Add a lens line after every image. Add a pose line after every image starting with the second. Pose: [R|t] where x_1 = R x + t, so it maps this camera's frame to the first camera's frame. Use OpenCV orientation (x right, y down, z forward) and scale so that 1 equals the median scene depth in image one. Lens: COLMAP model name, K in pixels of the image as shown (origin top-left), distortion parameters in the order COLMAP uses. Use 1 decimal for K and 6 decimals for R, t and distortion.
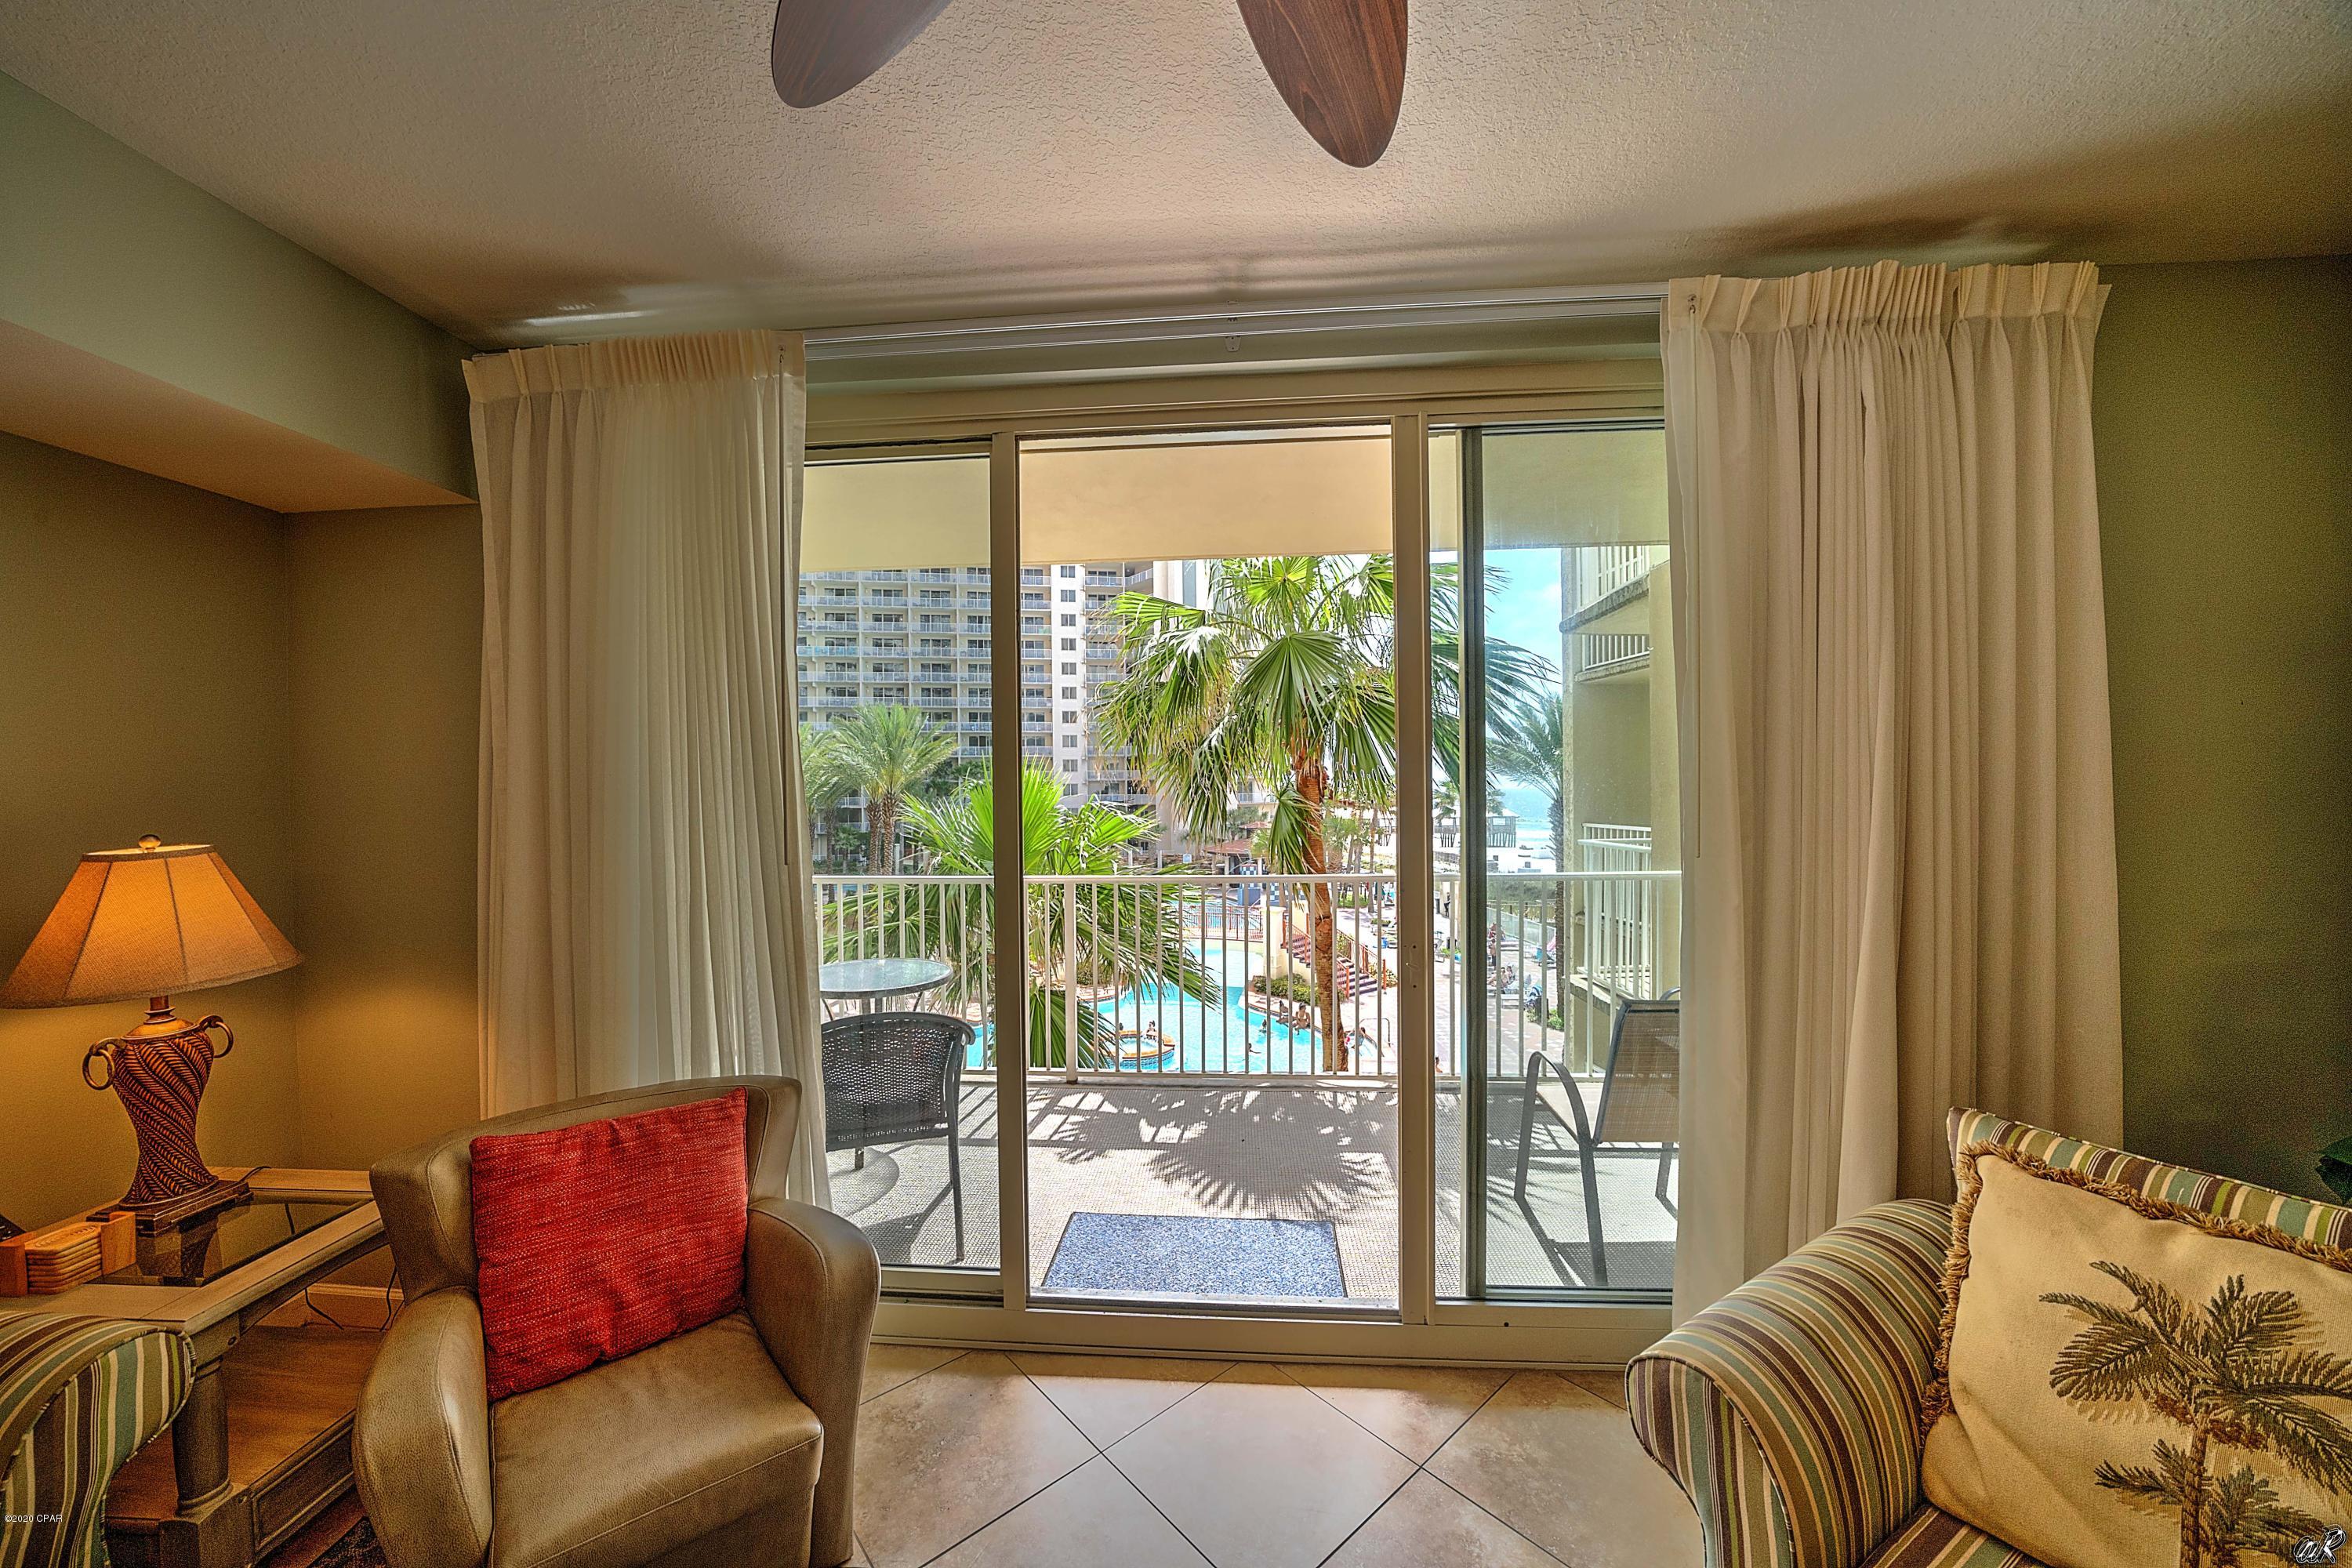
lens RADIAL K [[826.1, 0, 1159.5], [0, 826.1, 796.3], [0, 0, 1]] dist [-0.025785, 0.002879]
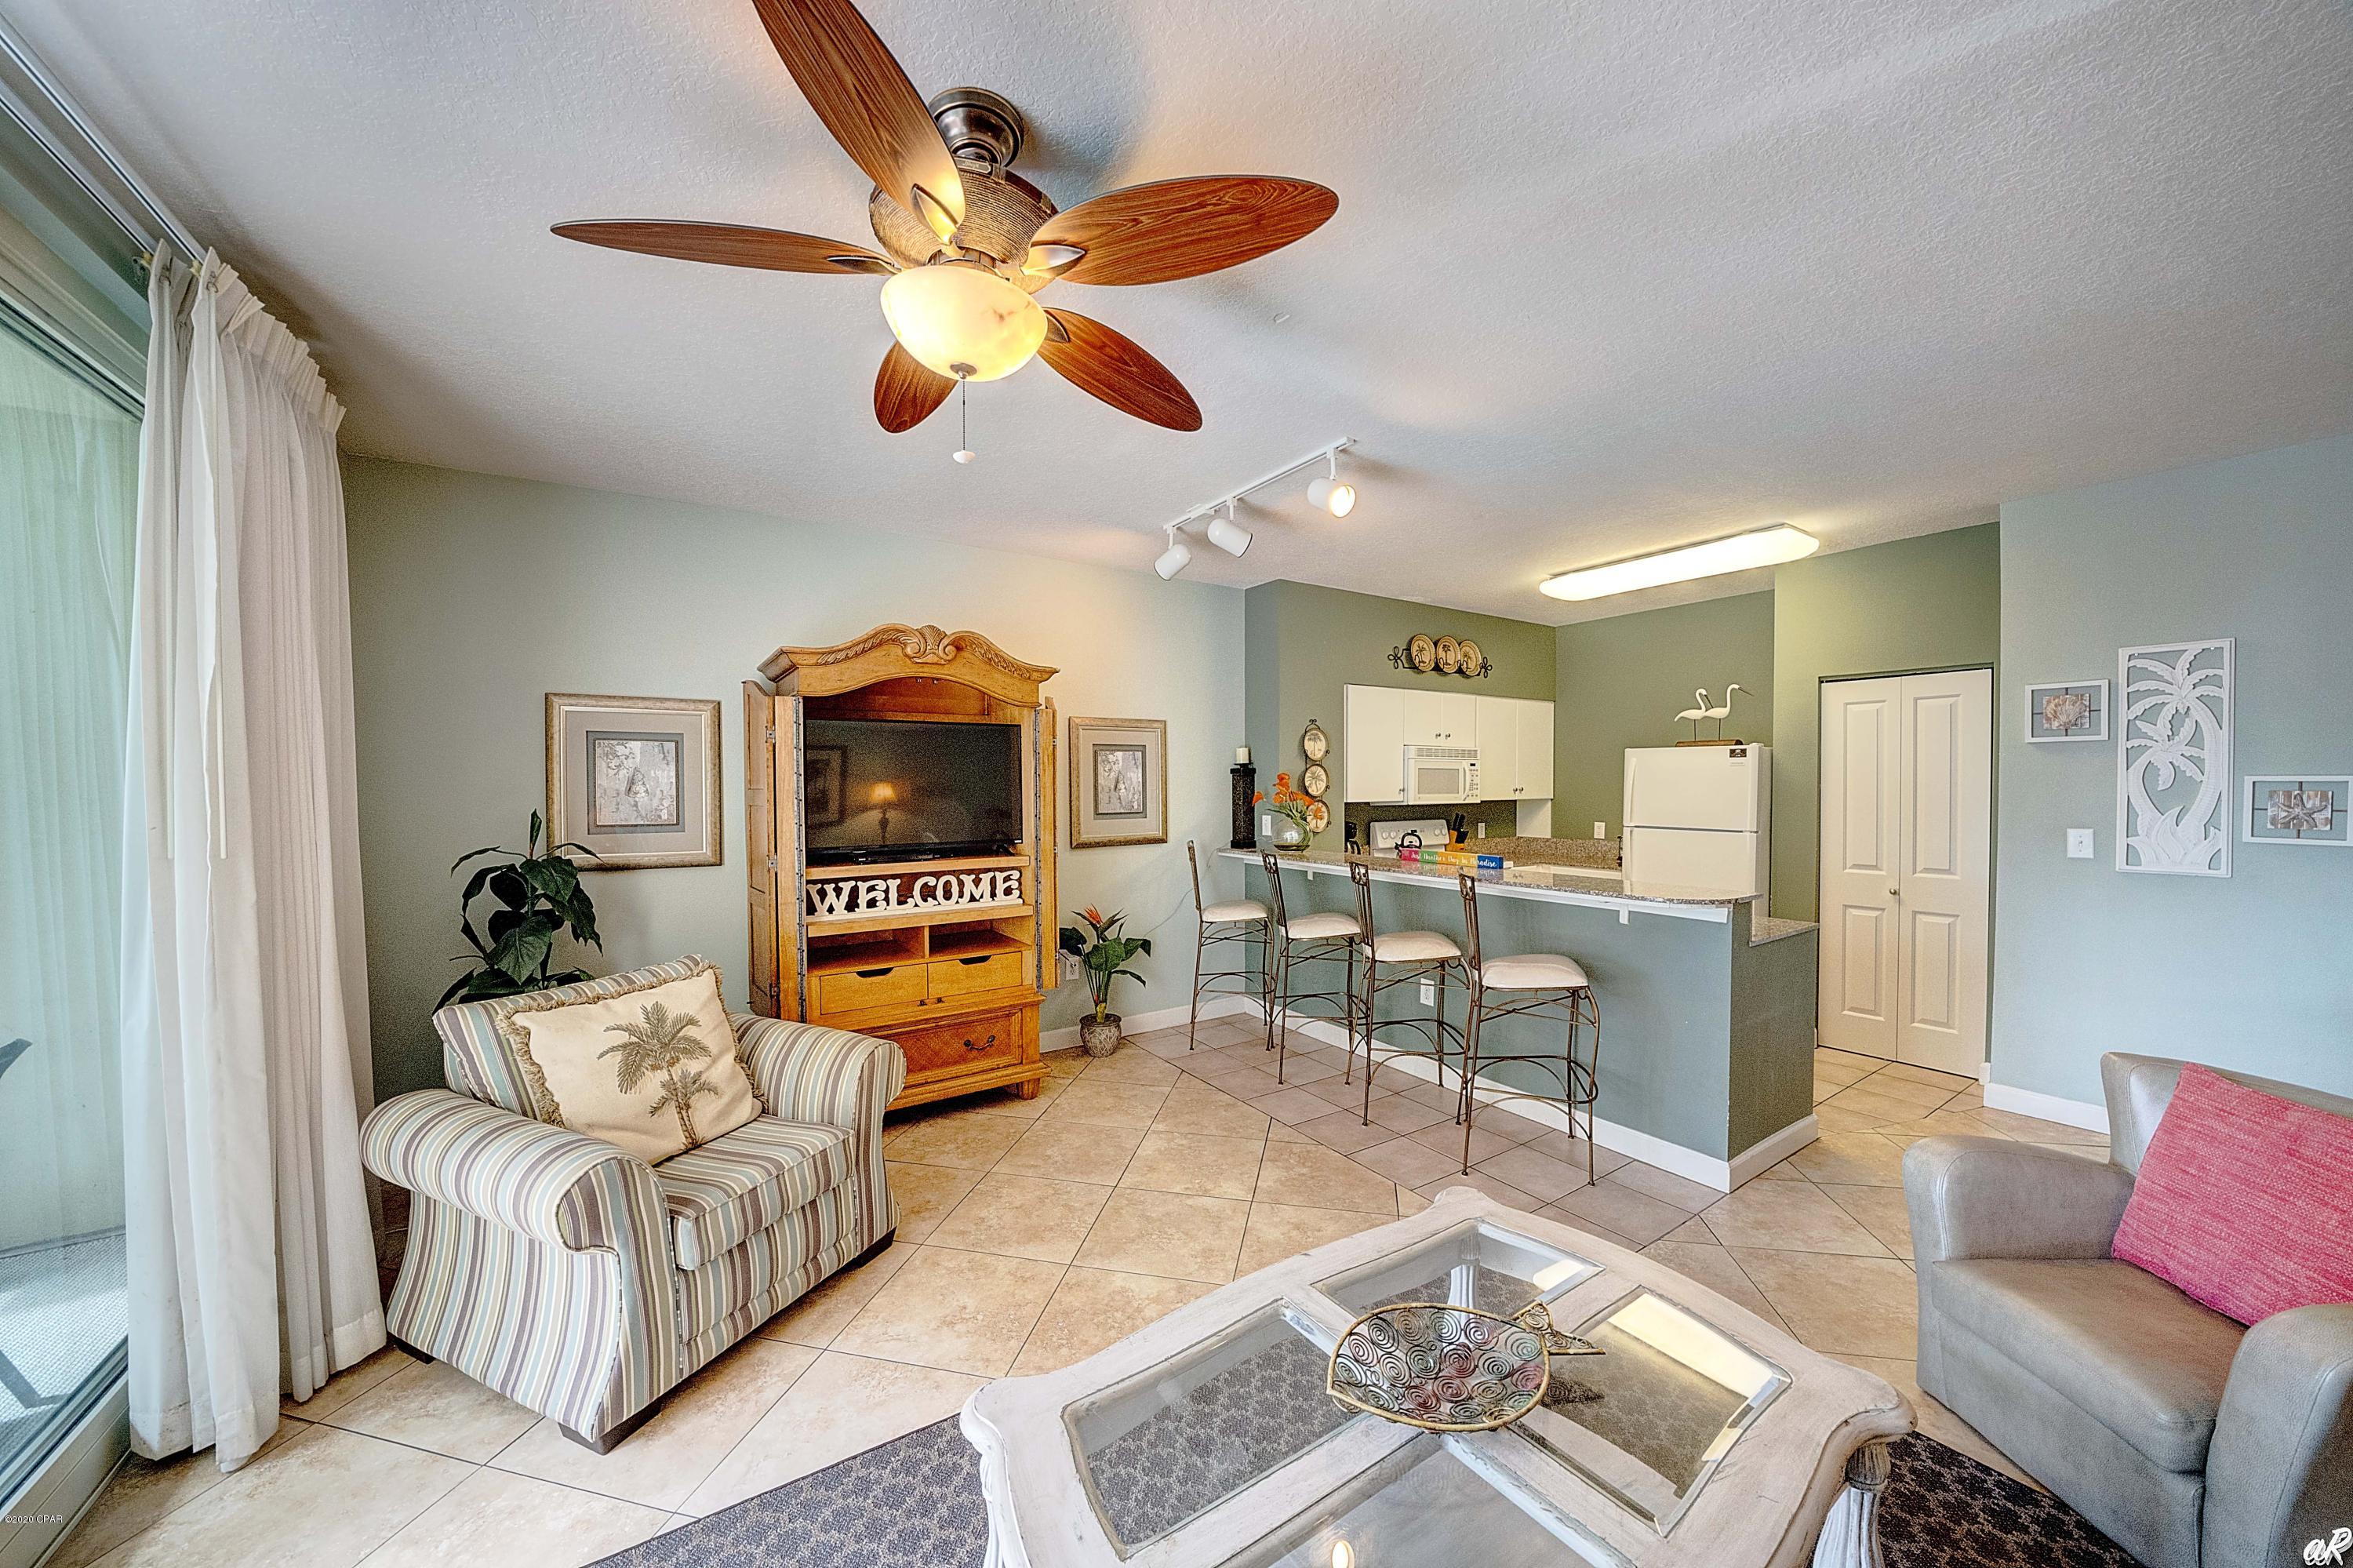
lens RADIAL K [[826.5, 0, 1172.8], [0, 826.5, 799.8], [0, 0, 1]] dist [-0.025785, 0.002879]
pose [[-0.614133, -0.003015, 0.789197, -0.753430], [0.017077, 0.999708, 0.017108, 0.007869], [-0.789018, 0.023984, -0.613902, 0.668634]]
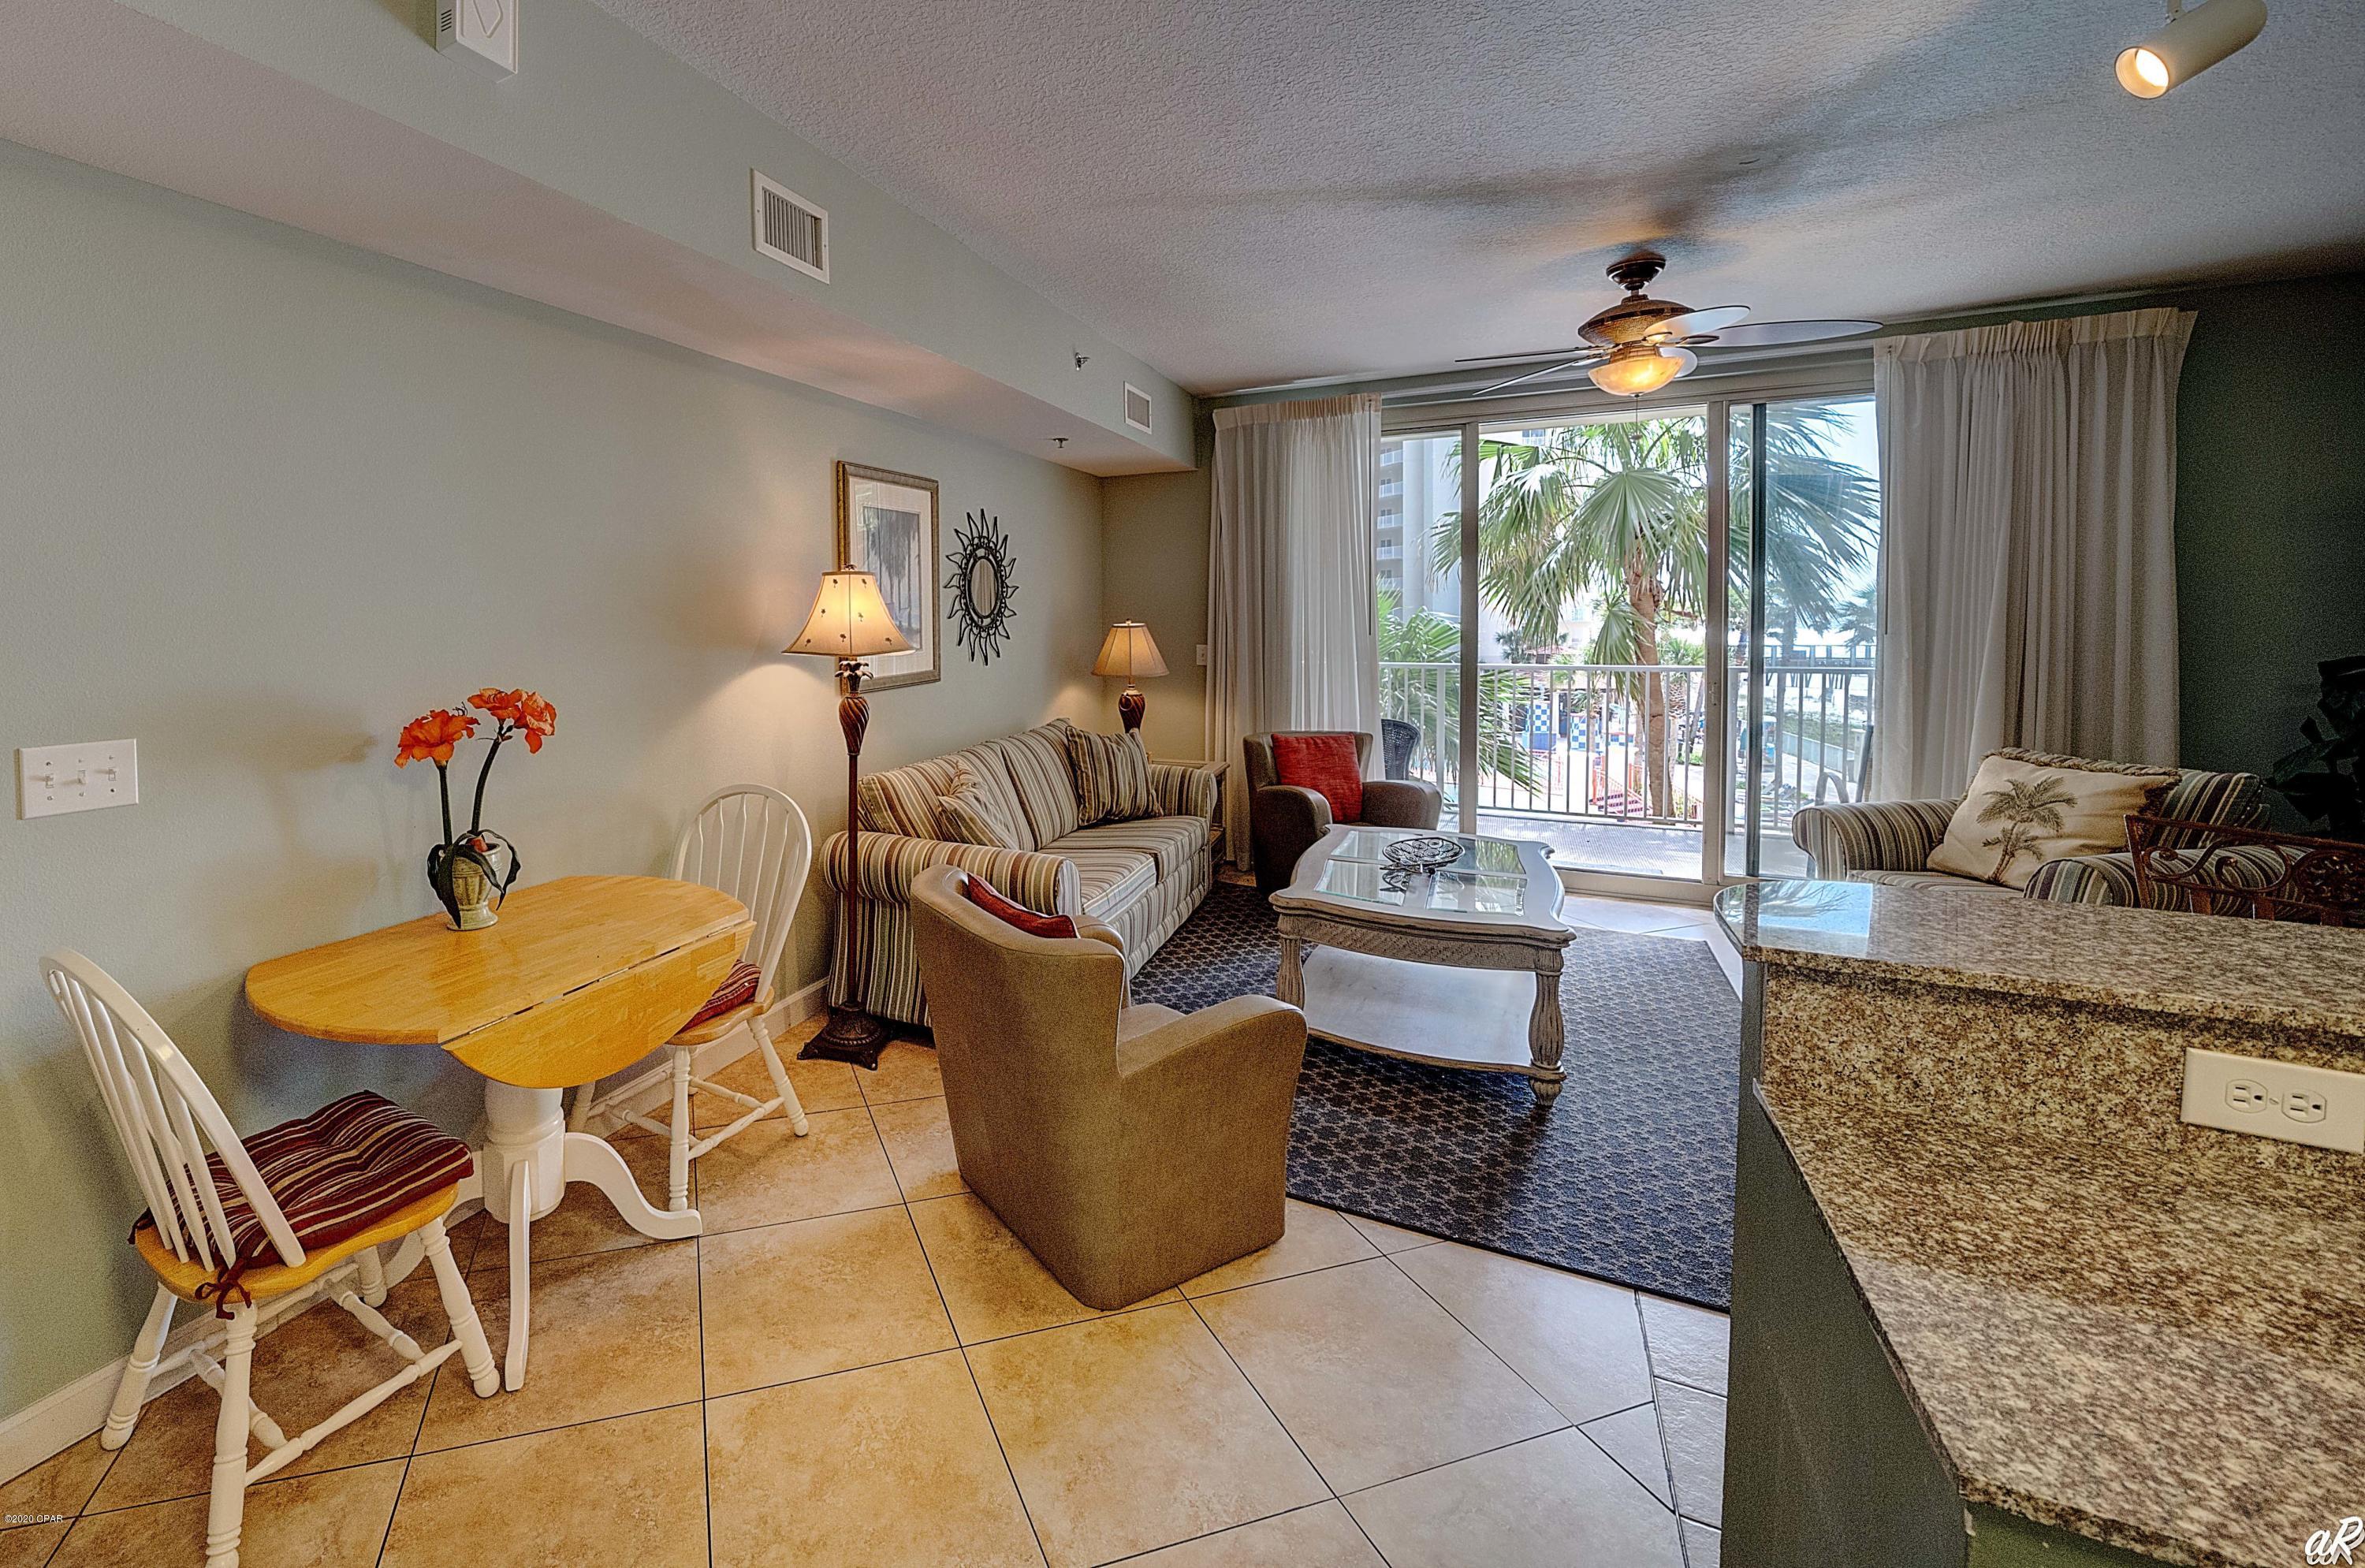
lens RADIAL K [[972.5, 0, 949.9], [0, 972.5, 640.0], [0, 0, 1]] dist [-0.024640, 0.002785]
pose [[0.907201, 0.013380, -0.420485, -0.408077], [-0.001659, 0.999600, 0.028227, 0.025574], [0.420694, -0.024910, 0.906860, -1.977366]]
